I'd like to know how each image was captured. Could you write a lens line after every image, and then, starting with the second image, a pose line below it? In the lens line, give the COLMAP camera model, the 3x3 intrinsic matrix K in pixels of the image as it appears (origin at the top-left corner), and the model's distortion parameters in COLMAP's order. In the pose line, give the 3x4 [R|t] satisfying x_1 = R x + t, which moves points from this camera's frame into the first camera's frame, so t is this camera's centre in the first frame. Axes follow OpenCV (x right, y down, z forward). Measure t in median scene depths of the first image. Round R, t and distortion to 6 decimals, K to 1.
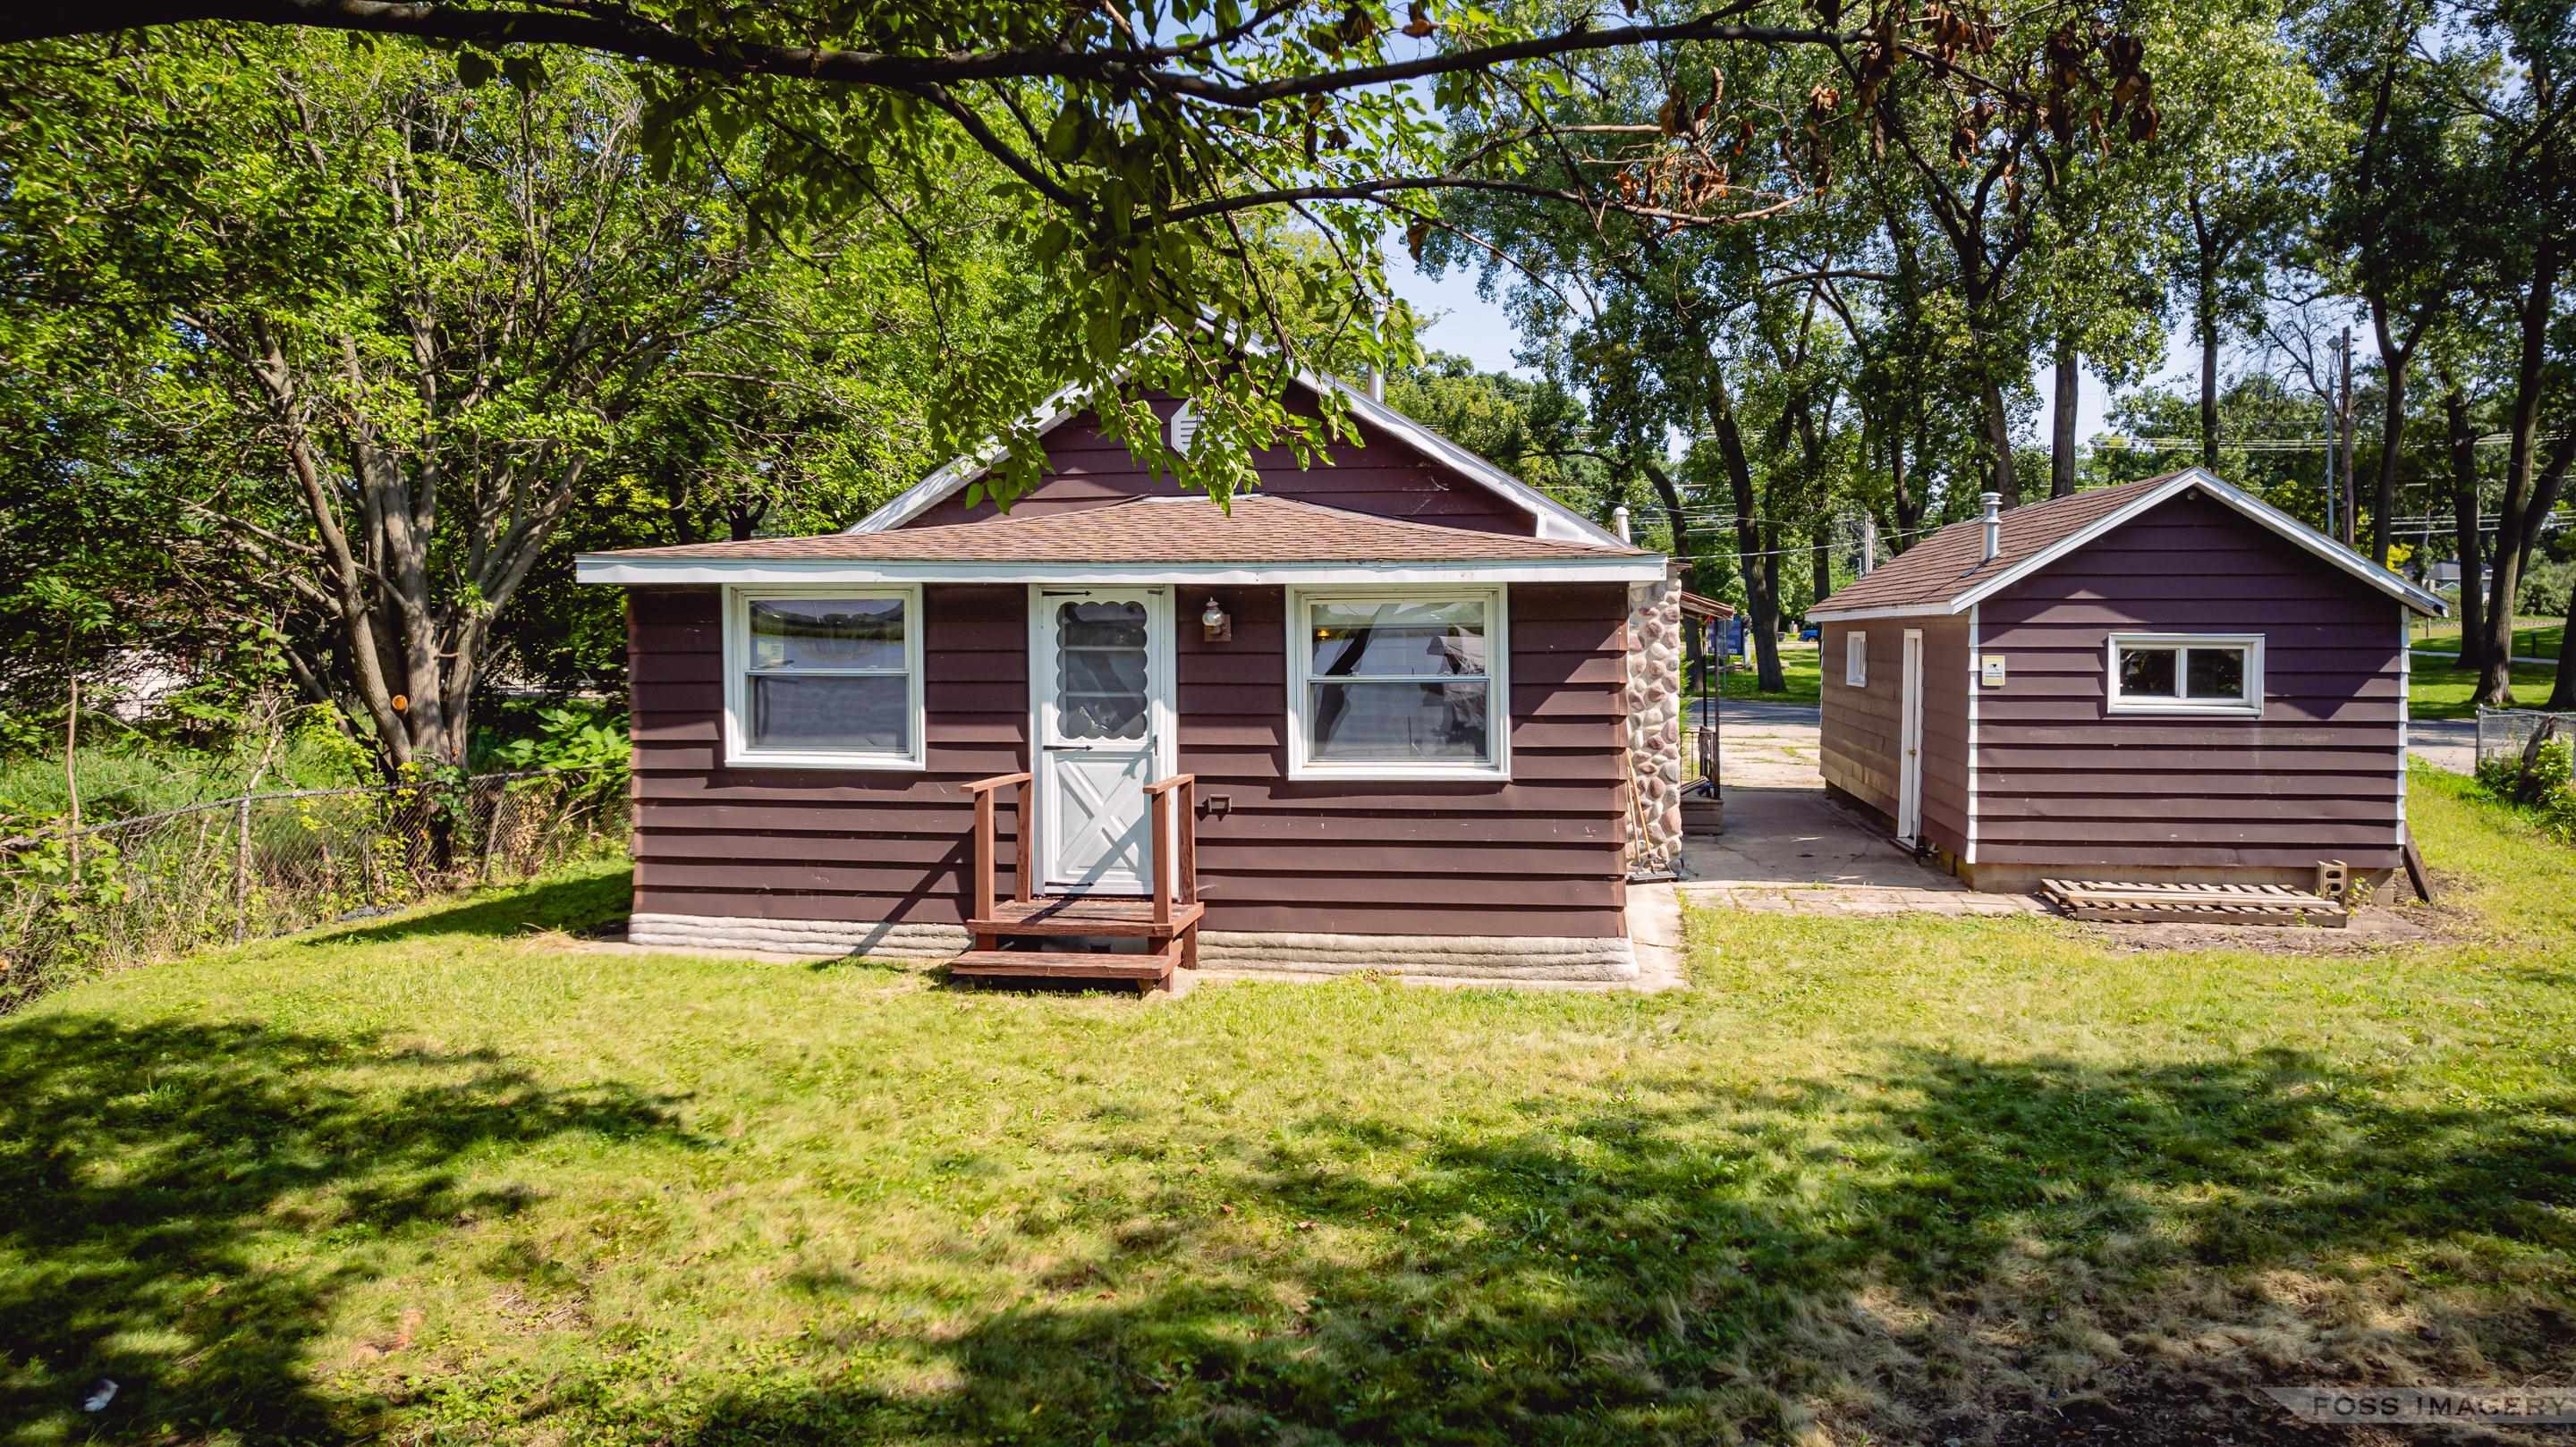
lens RADIAL K [[1711.9, 0, 1346.5], [0, 1711.9, 672.9], [0, 0, 1]] dist [-0.036595, 0.001556]
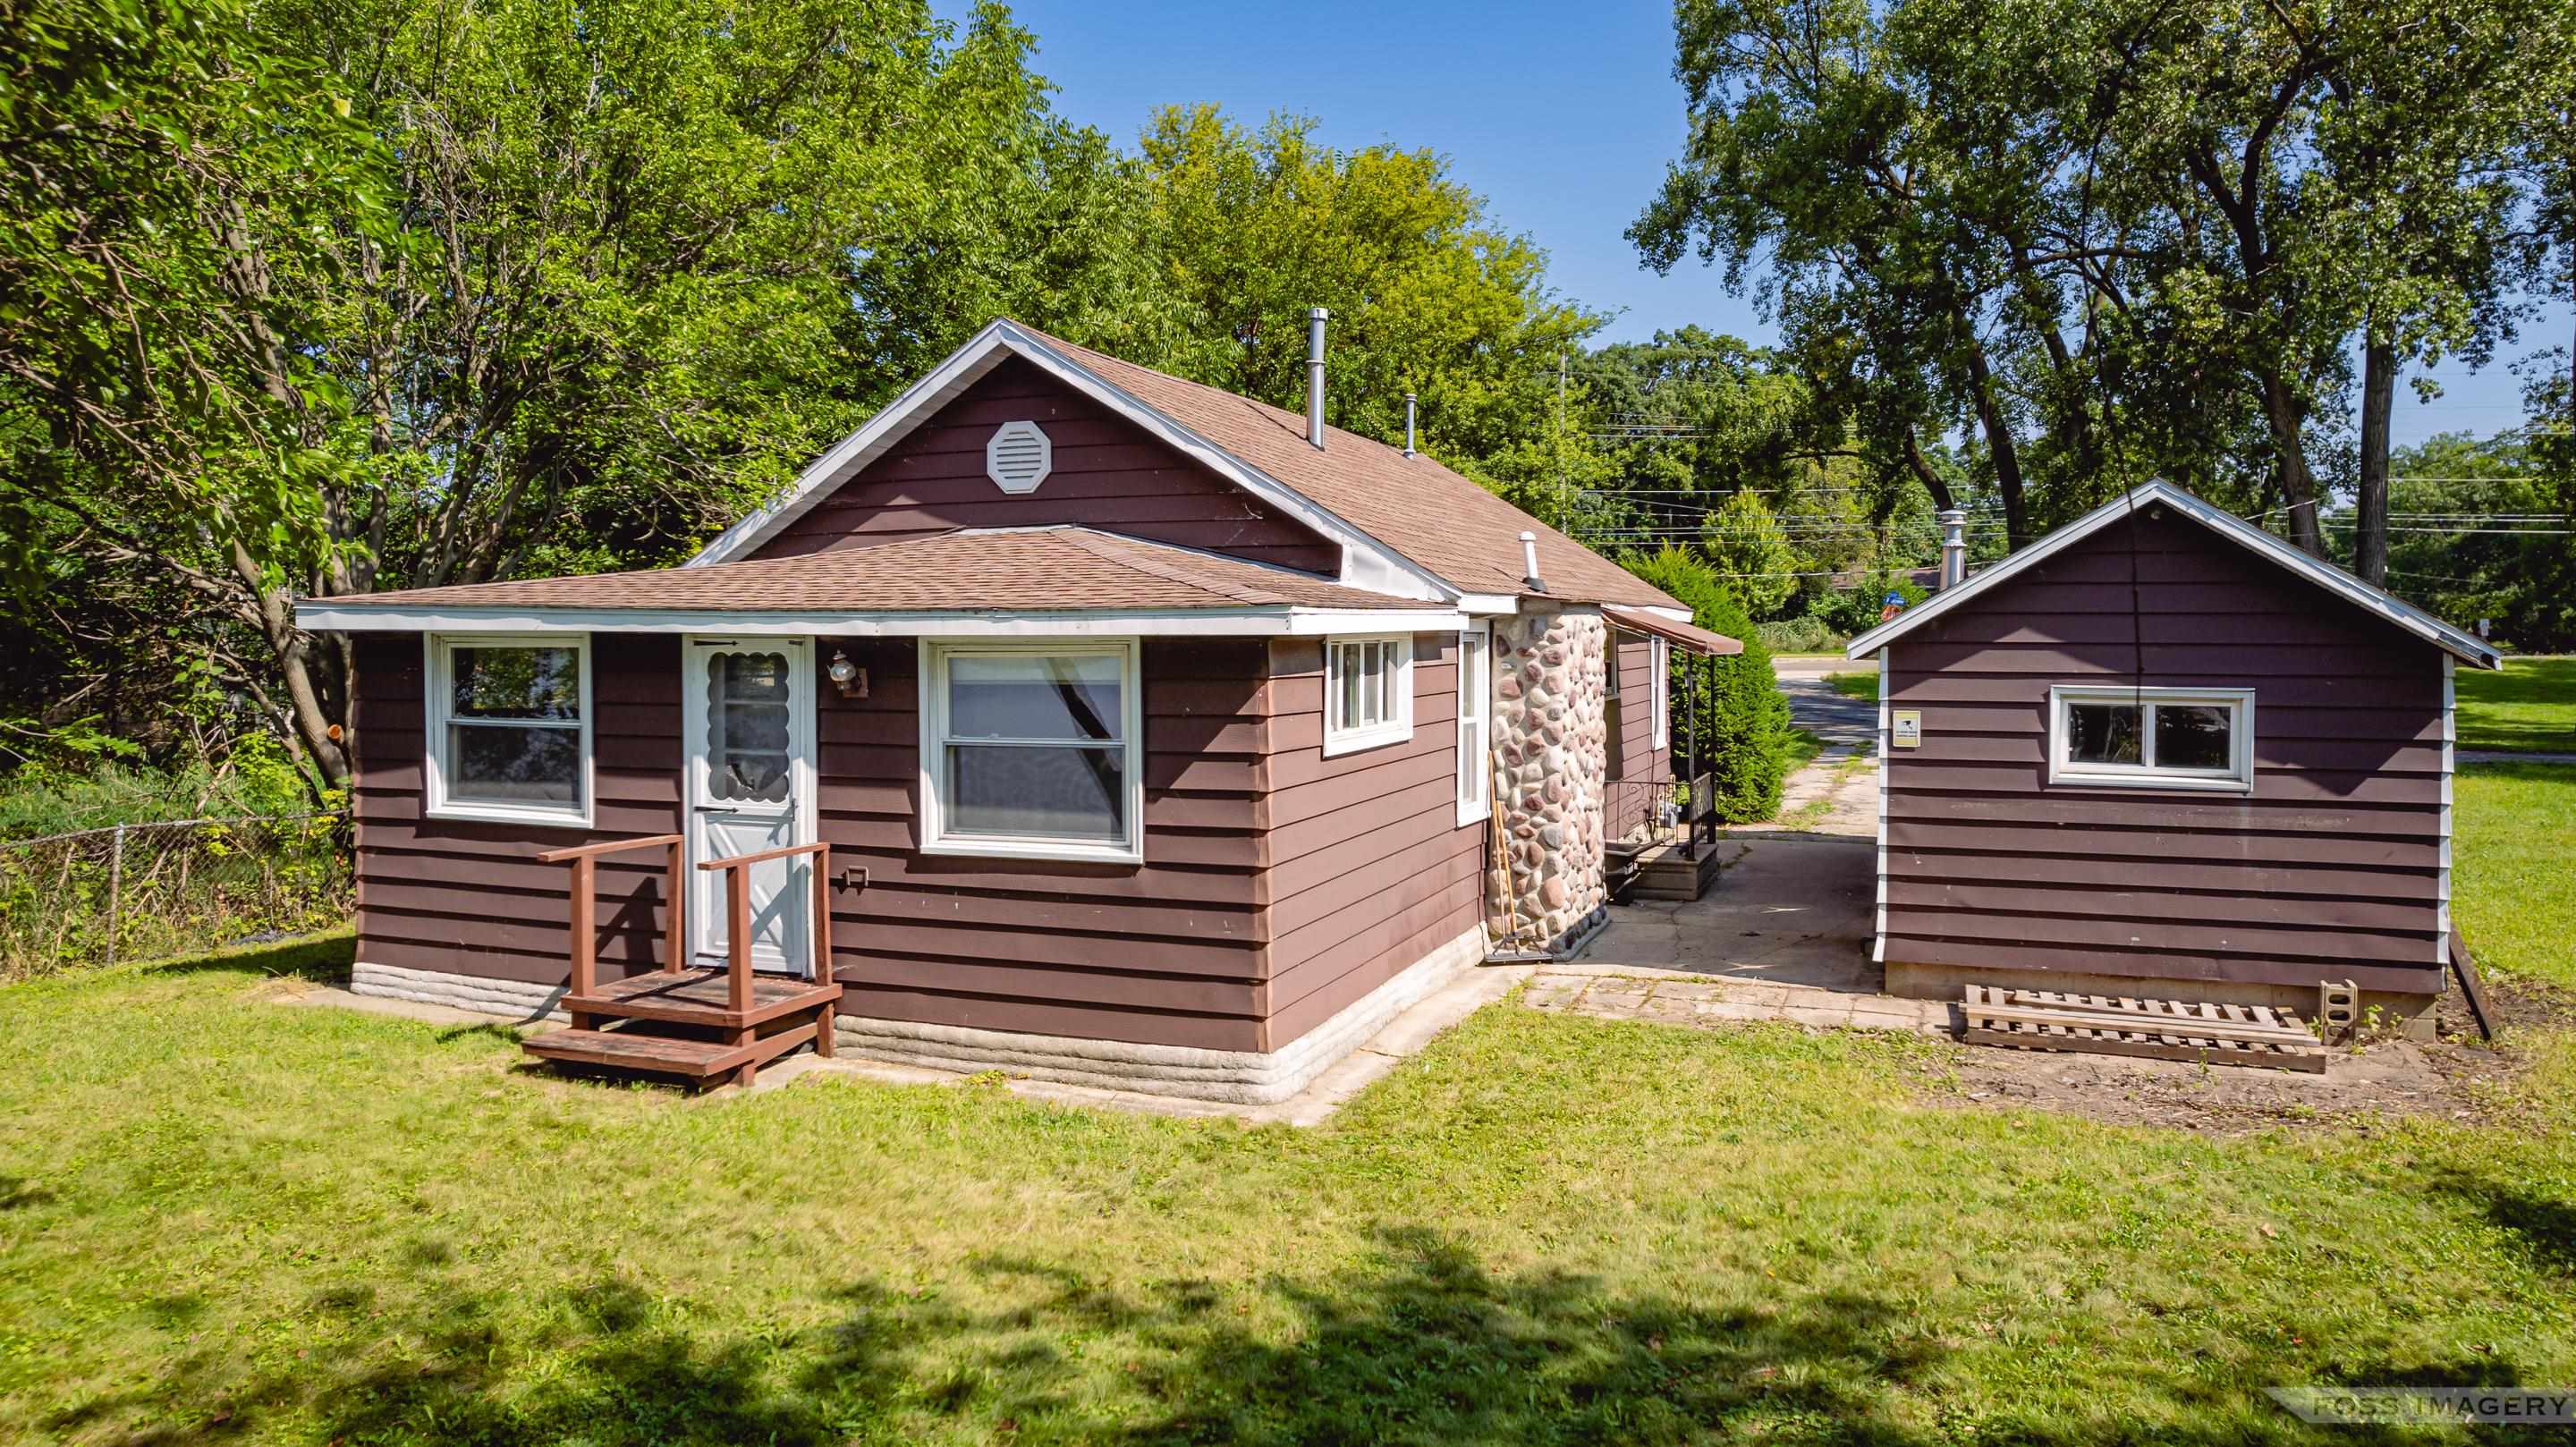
lens RADIAL K [[1712.0, 0, 1325.3], [0, 1712.0, 661.0], [0, 0, 1]] dist [-0.073980, 0.090575]
pose [[0.976376, 0.006666, -0.215975, 0.348691], [-0.008475, 0.999936, -0.007449, -0.031693], [0.215912, 0.009103, 0.976370, 0.165421]]
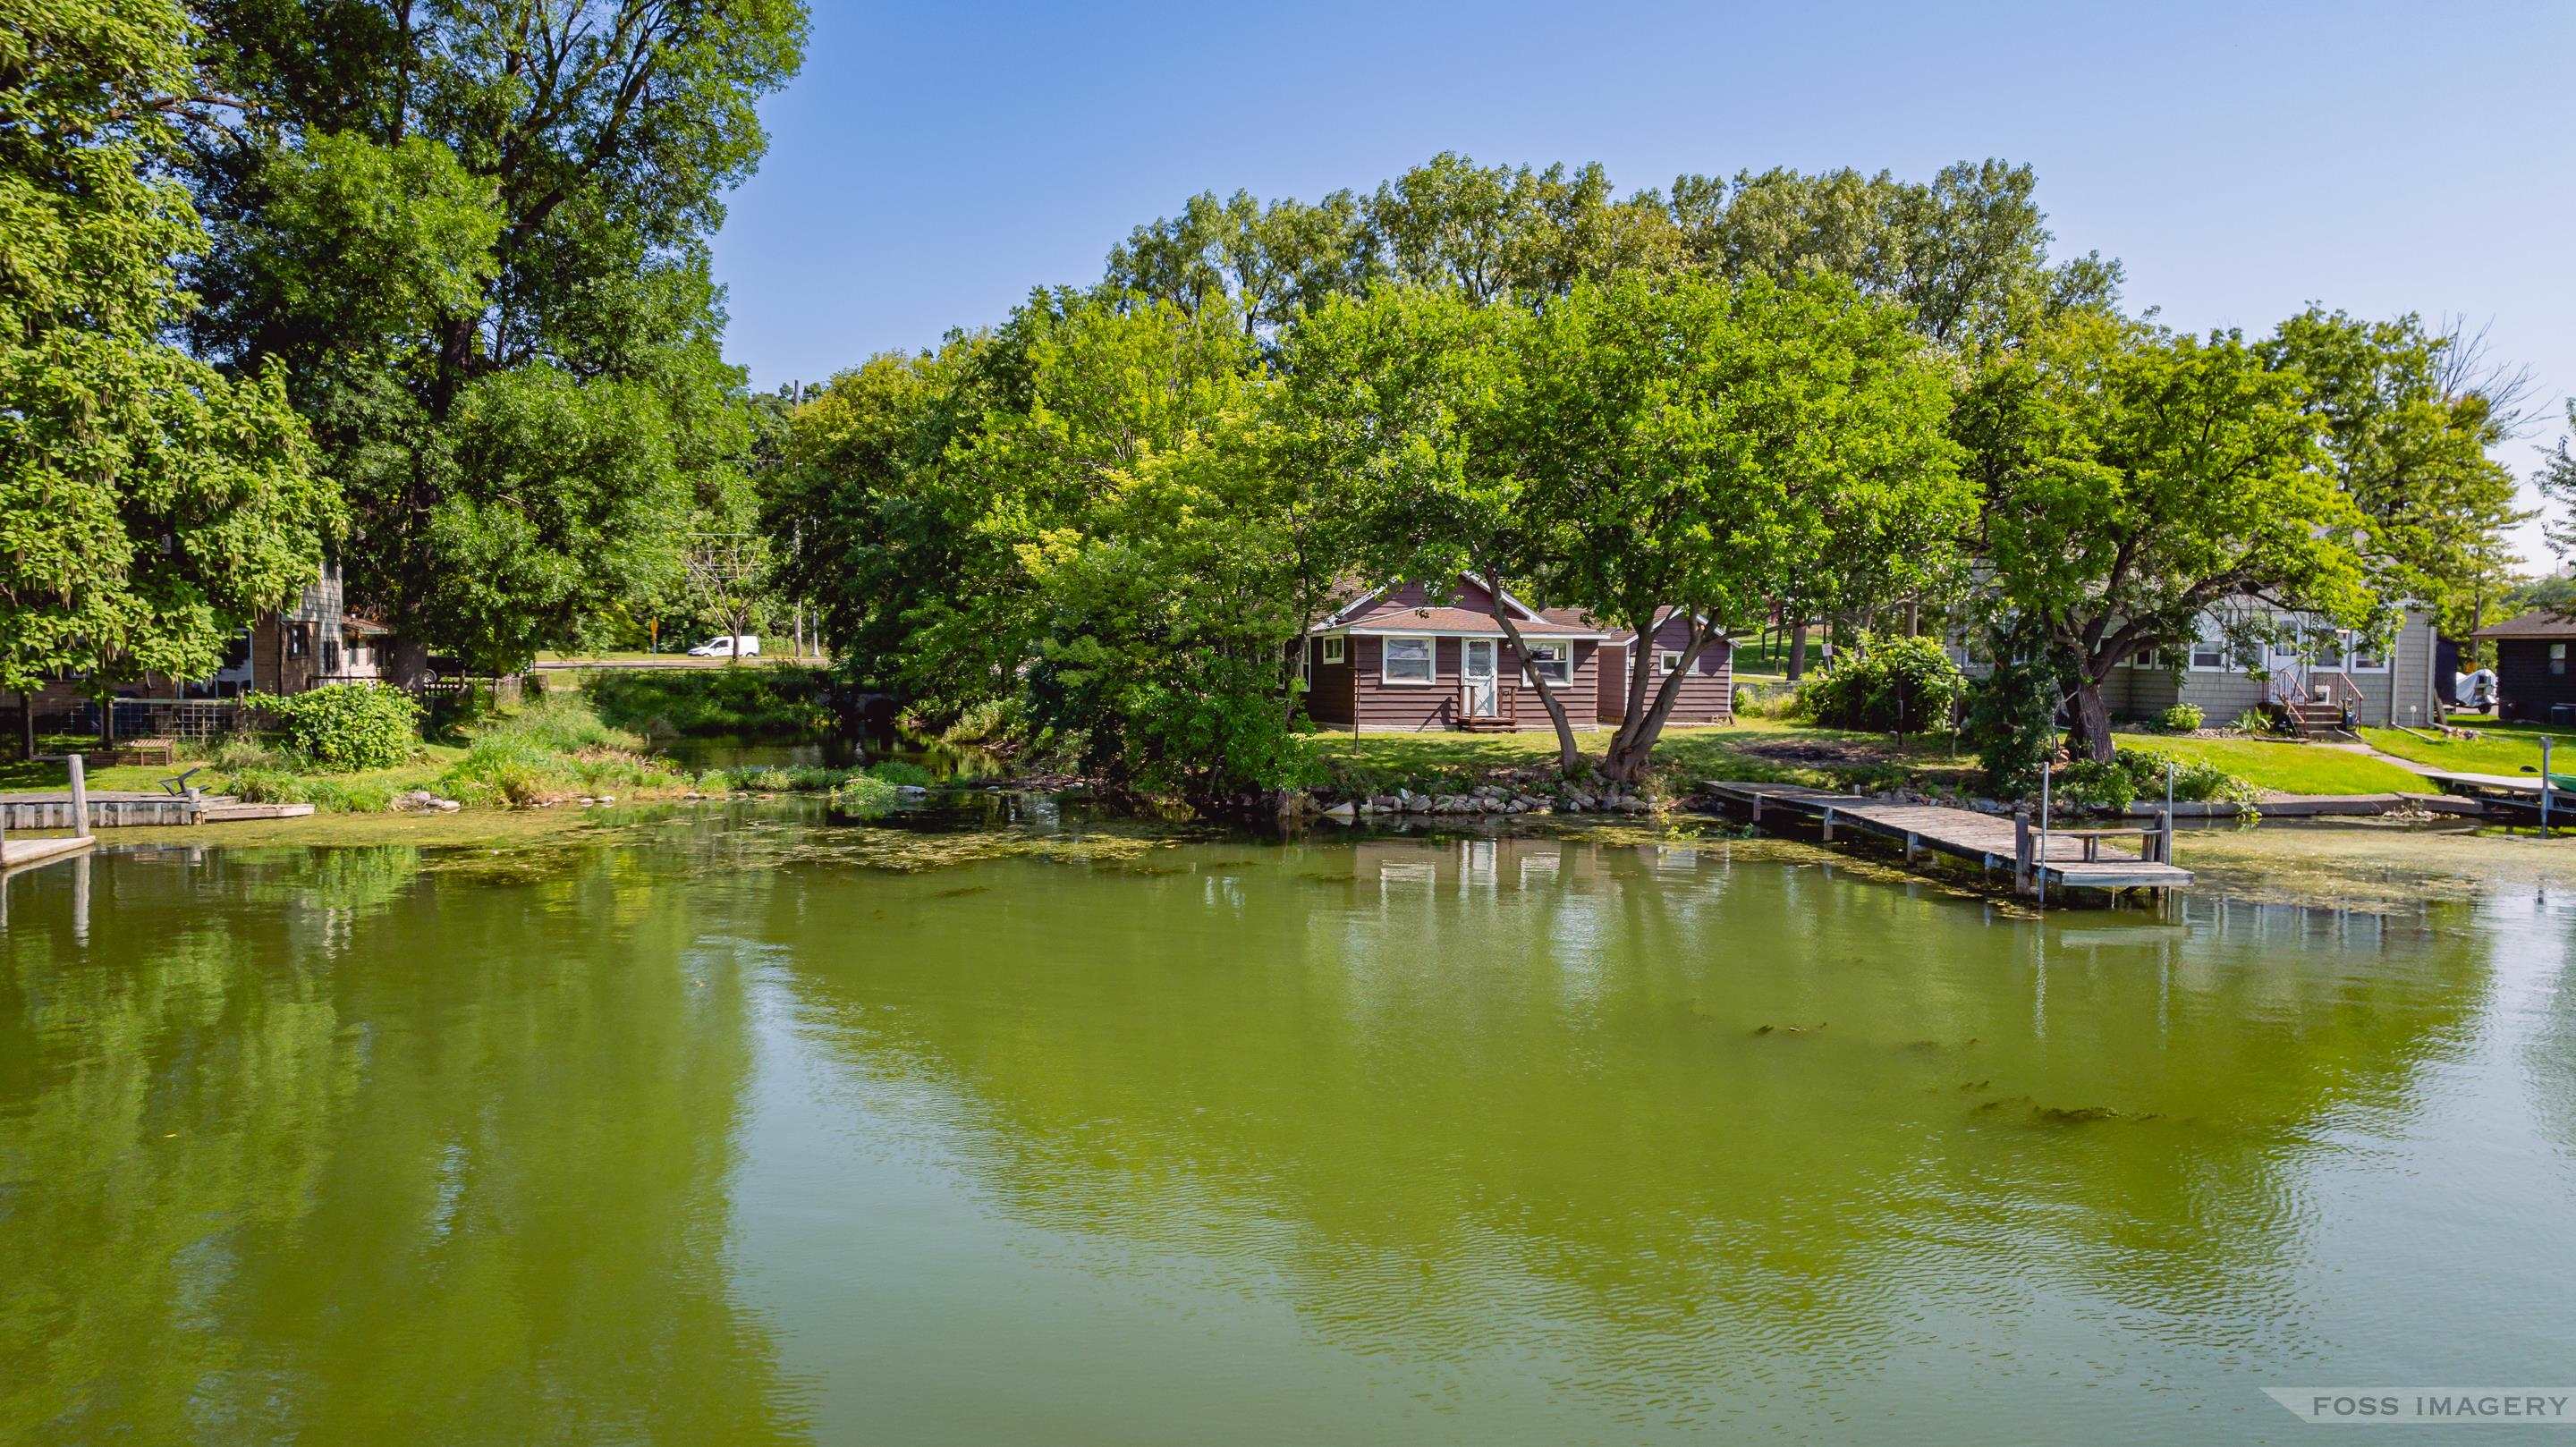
lens RADIAL K [[1669.2, 0, 1288.0], [0, 1669.2, 723.5], [0, 0, 1]] dist [-0.070013, 0.070719]
pose [[0.910037, -0.008760, 0.414434, -2.071547], [-0.002011, 0.999672, 0.025548, 0.047946], [-0.414522, -0.024083, 0.909721, -2.241175]]
